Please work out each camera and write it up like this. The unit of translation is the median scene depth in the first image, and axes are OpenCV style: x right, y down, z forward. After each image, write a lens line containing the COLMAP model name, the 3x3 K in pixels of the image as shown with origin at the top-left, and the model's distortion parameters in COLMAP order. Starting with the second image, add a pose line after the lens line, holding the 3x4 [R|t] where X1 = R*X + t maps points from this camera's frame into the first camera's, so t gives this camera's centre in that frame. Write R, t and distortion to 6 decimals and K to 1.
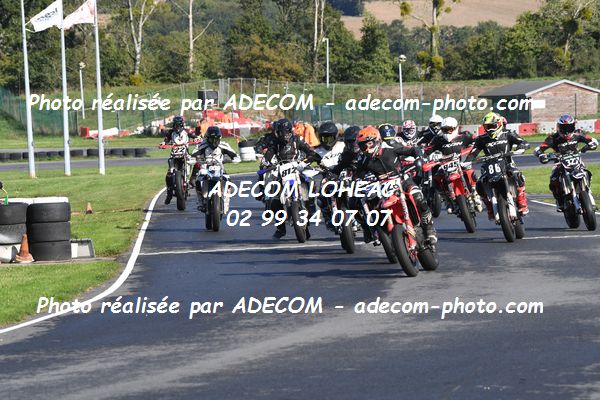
lens RADIAL K [[3622.5, 0, 318.0], [0, 3622.5, 200.4], [0, 0, 1]] dist [1.700445, 9.117329]
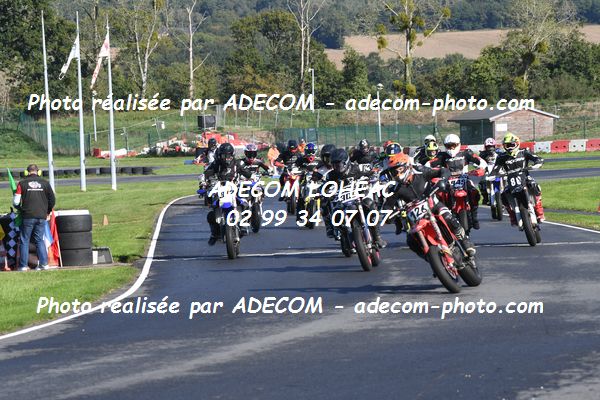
lens RADIAL K [[3557.4, 0, 300.0], [0, 3557.4, 200.0], [0, 0, 1]] dist [1.582624, 0.870443]
pose [[0.999674, -0.001116, 0.025518, -0.029934], [0.001291, 0.999976, -0.006861, 0.003548], [-0.025510, 0.006892, 0.999651, -0.101690]]
